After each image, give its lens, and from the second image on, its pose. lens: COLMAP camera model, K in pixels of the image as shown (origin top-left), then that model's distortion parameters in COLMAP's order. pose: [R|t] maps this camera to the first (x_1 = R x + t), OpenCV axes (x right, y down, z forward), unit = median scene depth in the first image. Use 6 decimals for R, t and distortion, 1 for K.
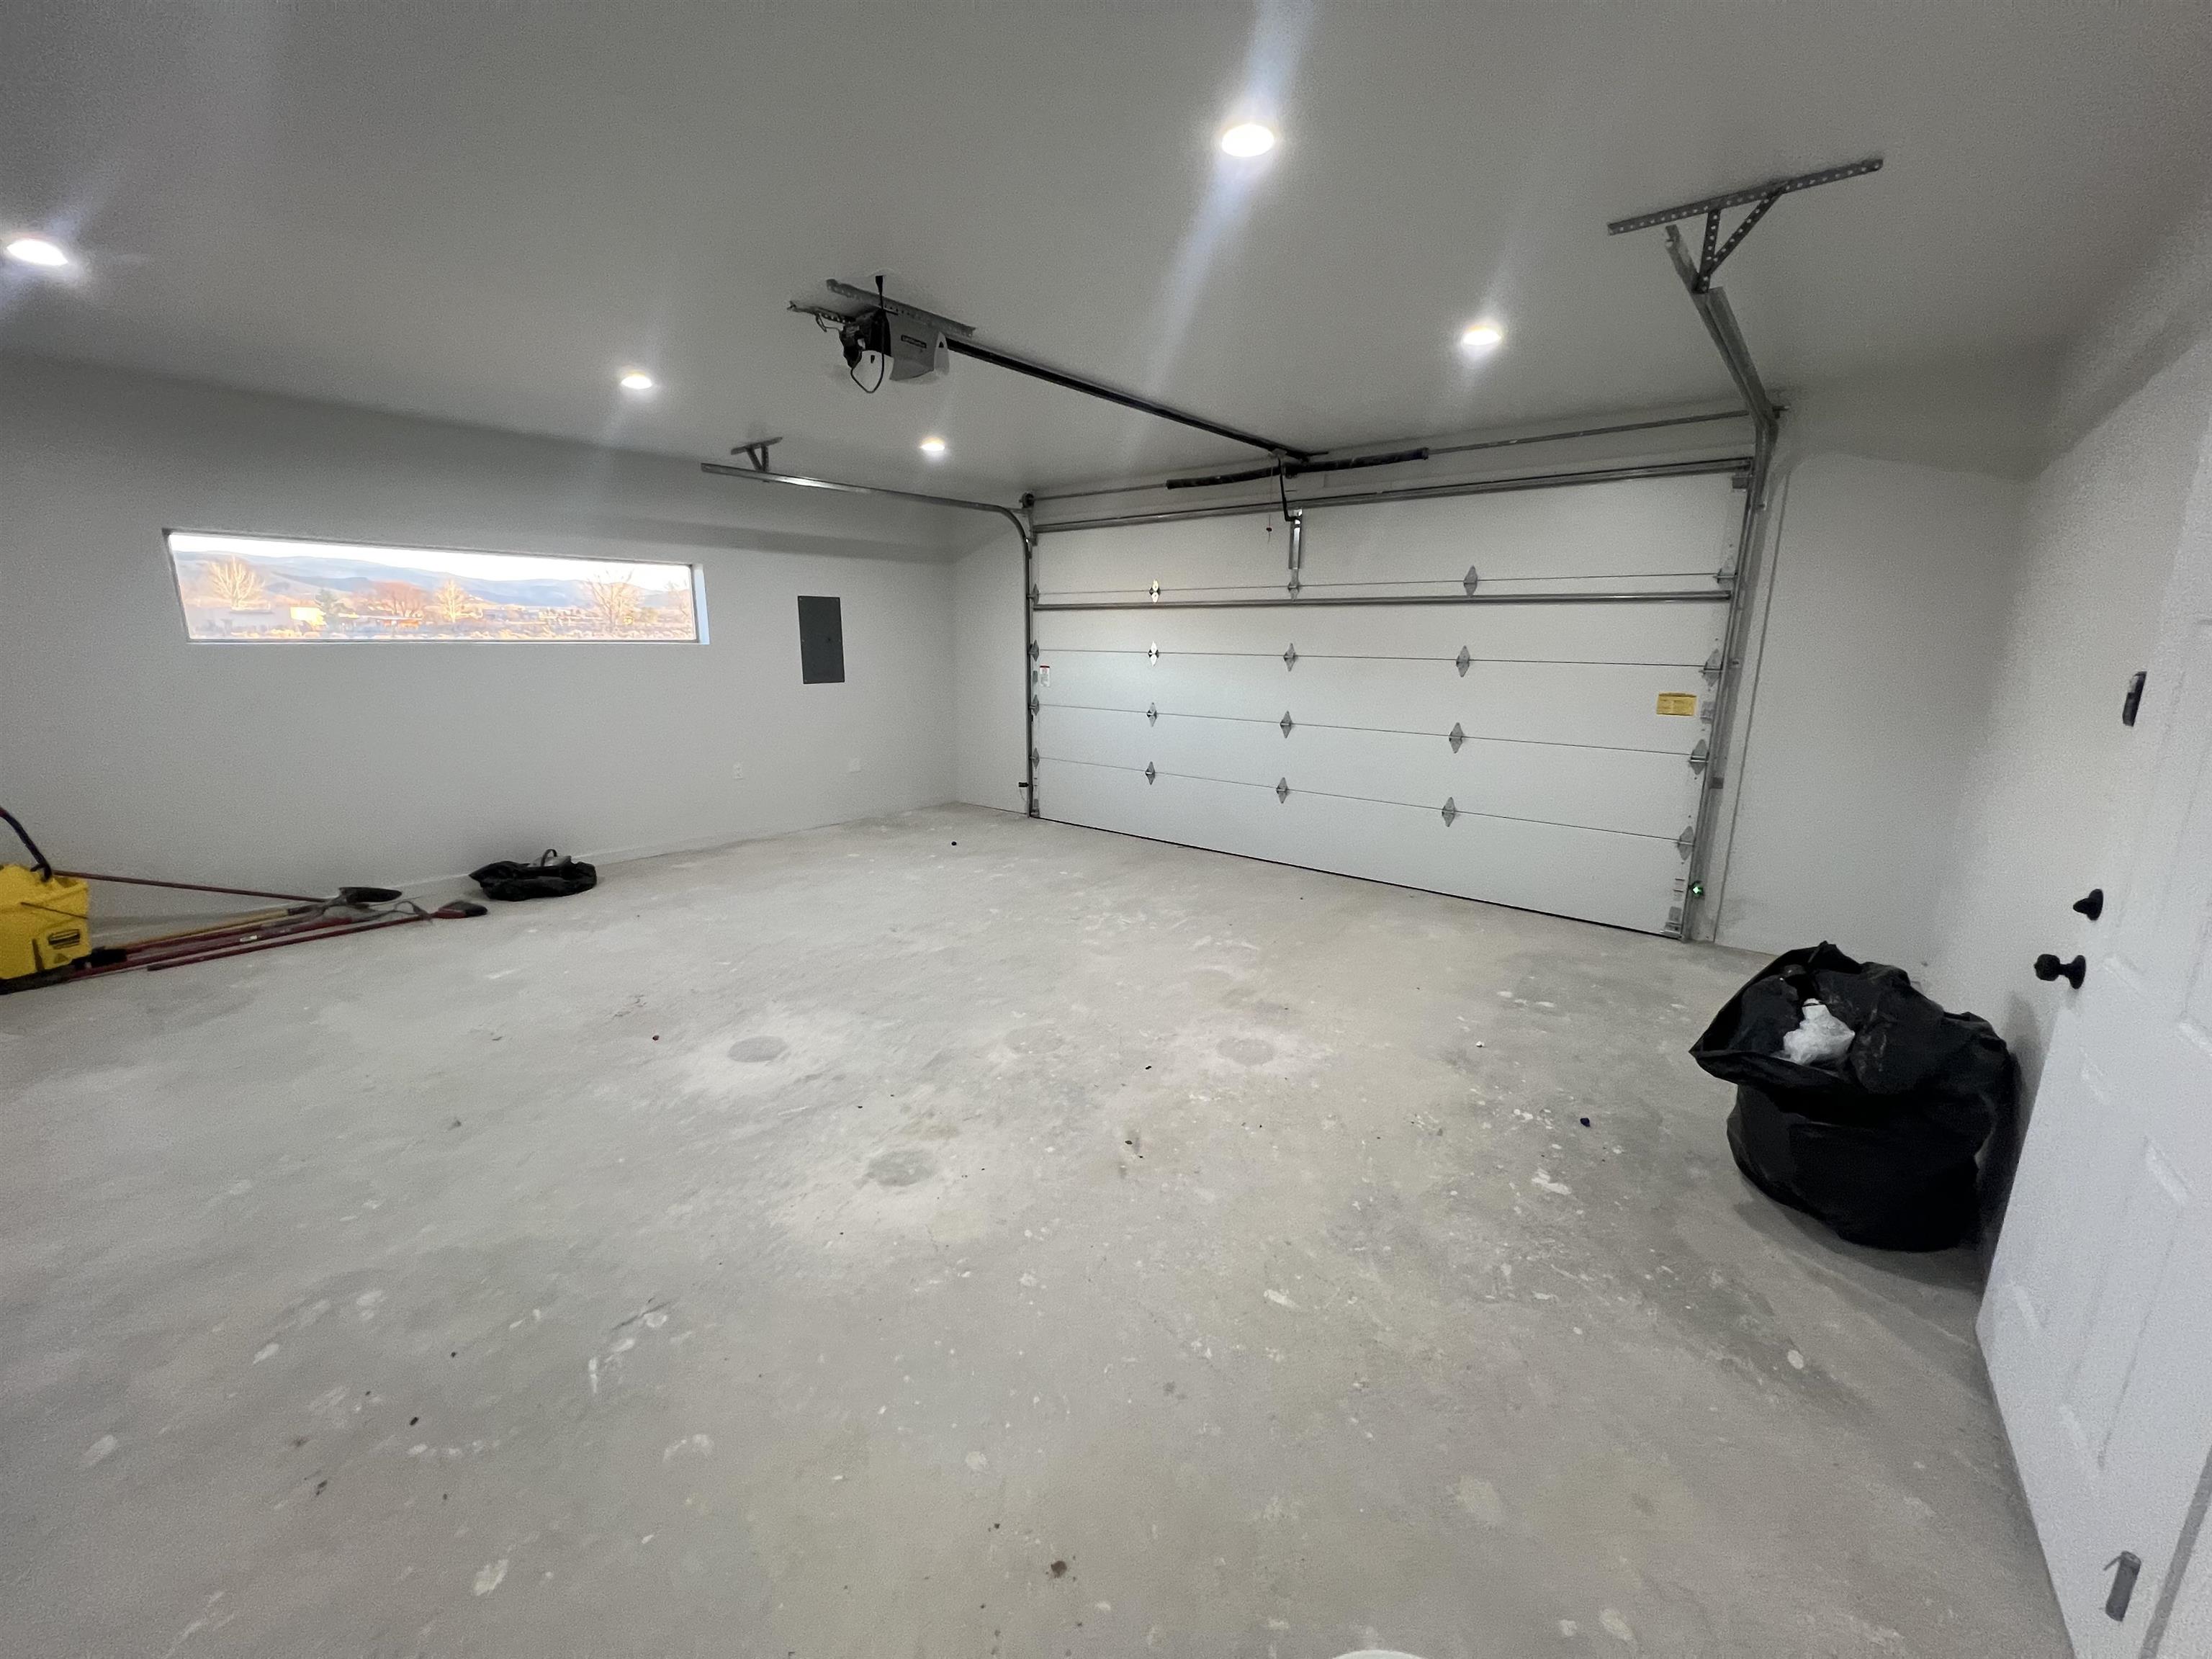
lens RADIAL K [[879.7, 0, 1112.8], [0, 879.7, 829.7], [0, 0, 1]] dist [-0.003094, -0.000198]
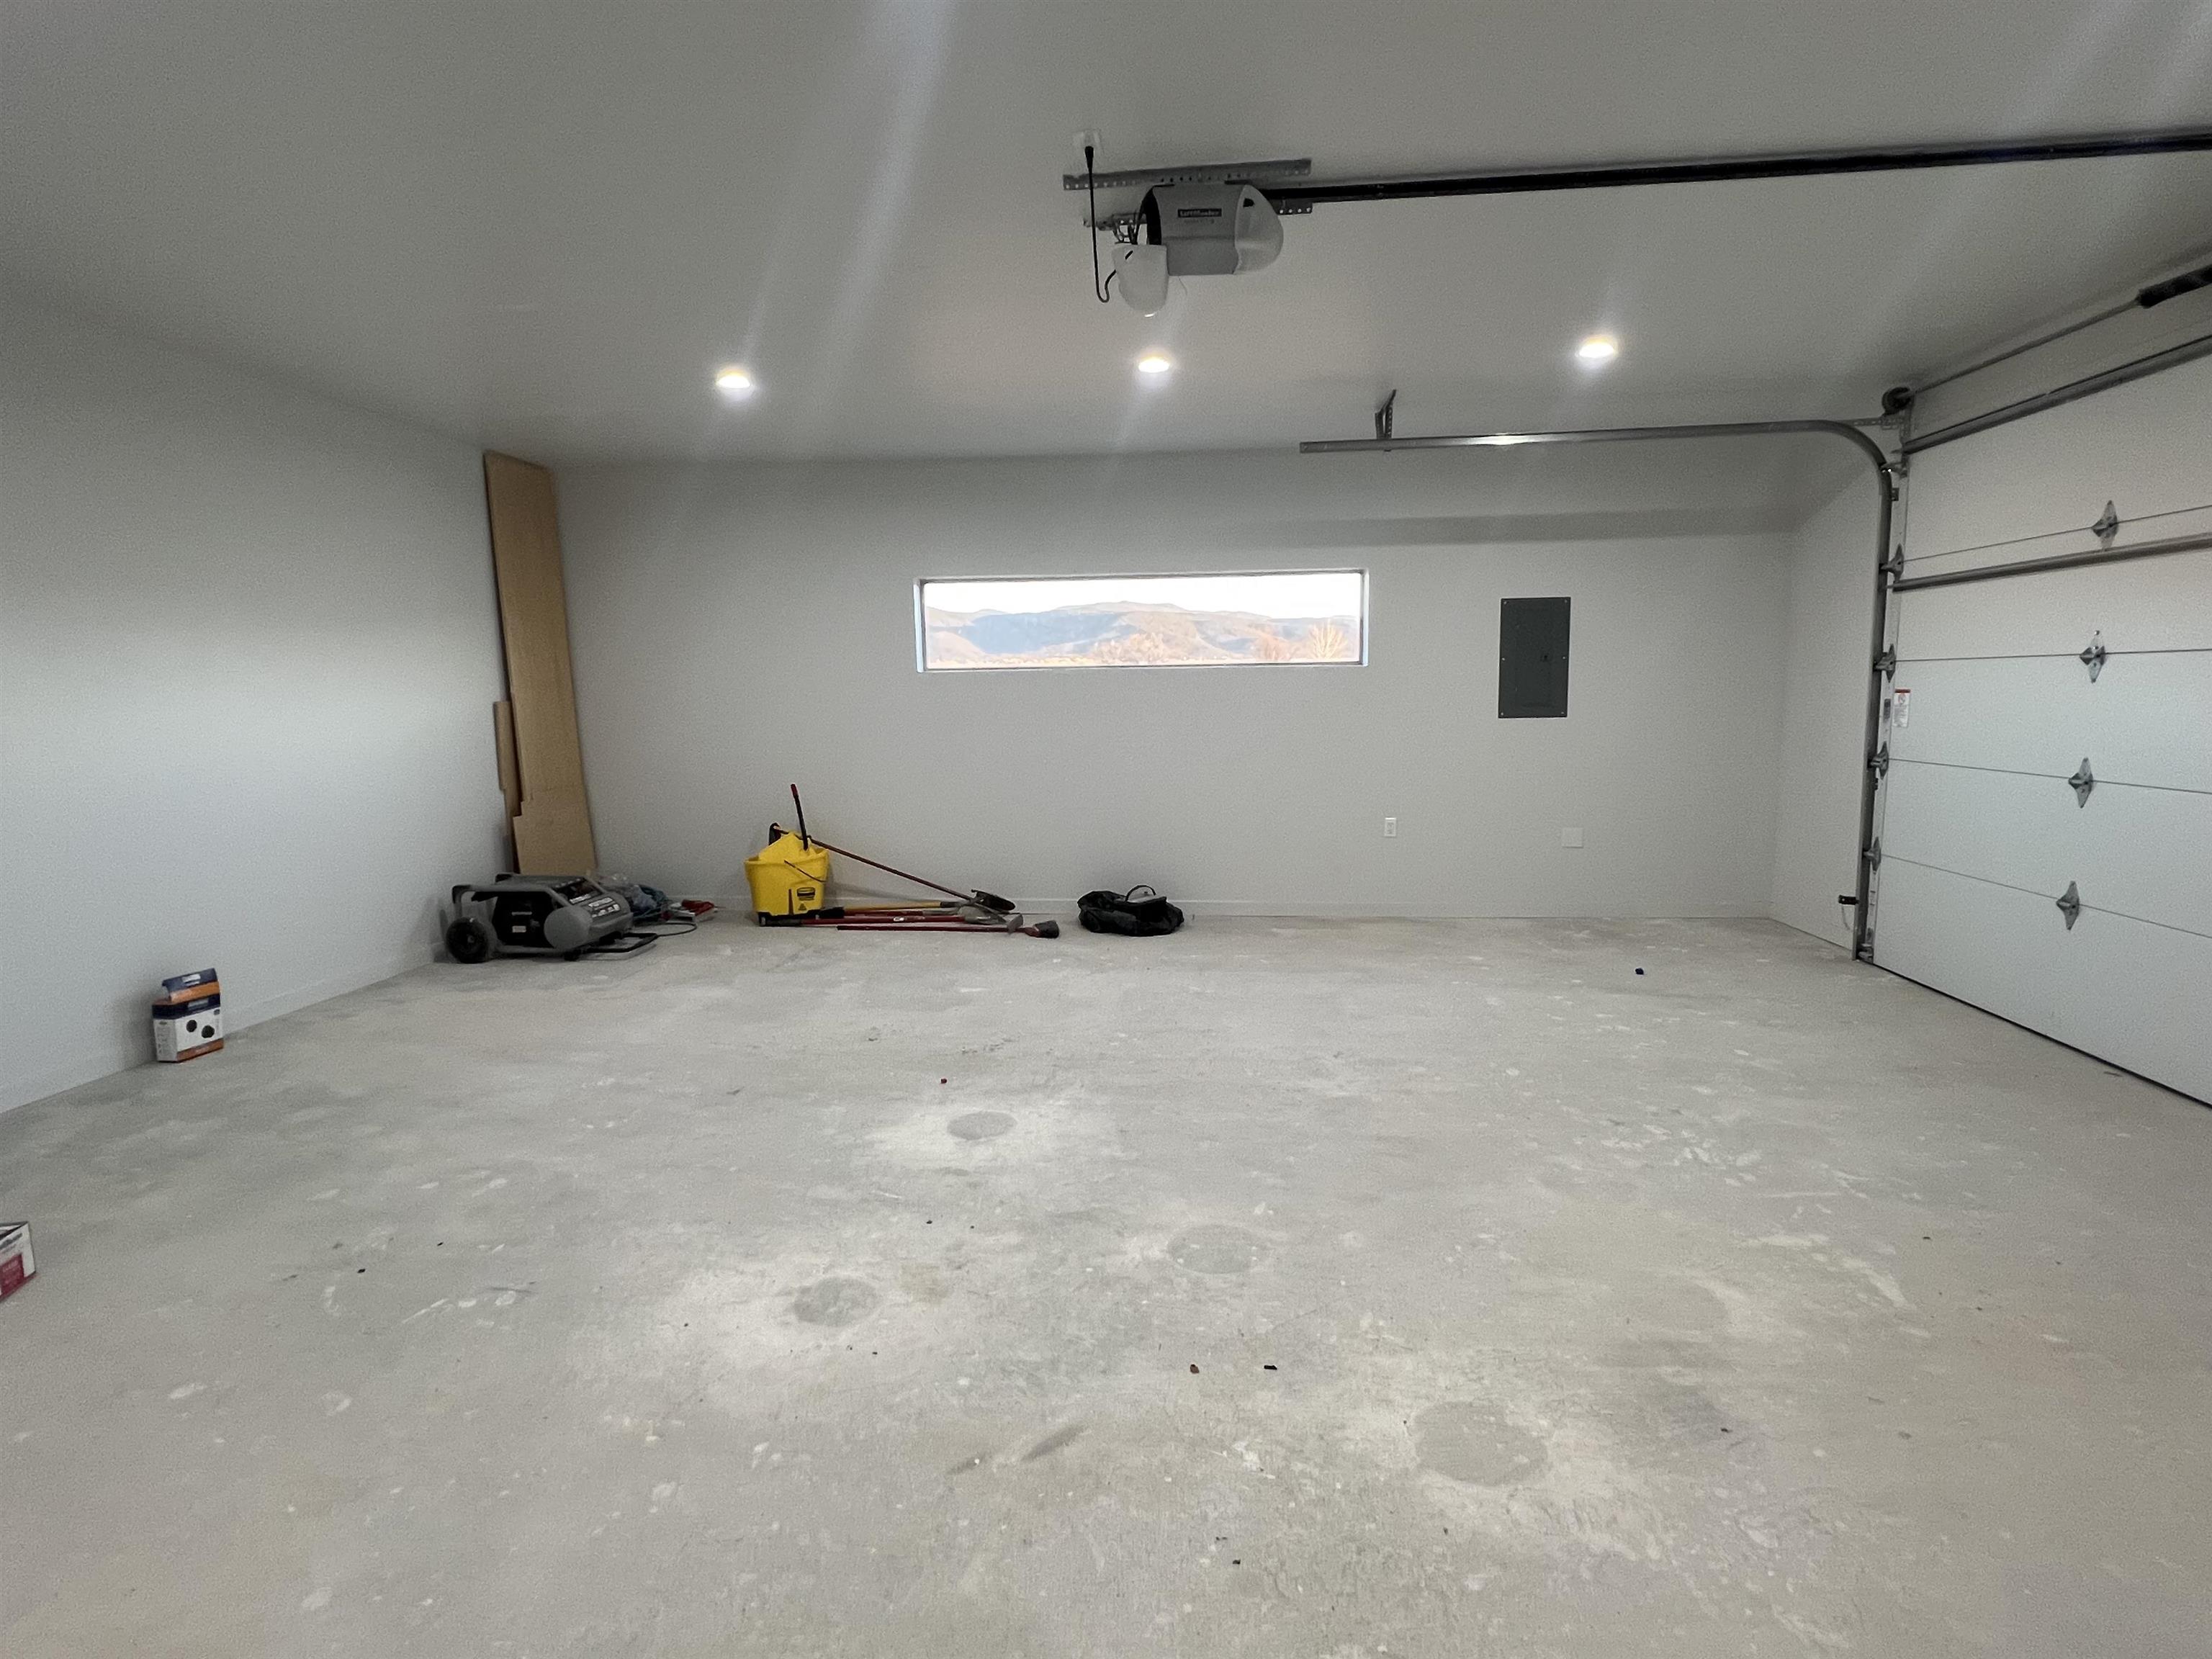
lens RADIAL K [[1129.0, 0, 1106.8], [0, 1129.0, 836.5], [0, 0, 1]] dist [-0.006293, 0.002301]
pose [[0.558596, 0.090588, -0.824478, 0.373789], [-0.158643, 0.987336, 0.000999, -0.028162], [0.814127, 0.130240, 0.565893, 0.335279]]
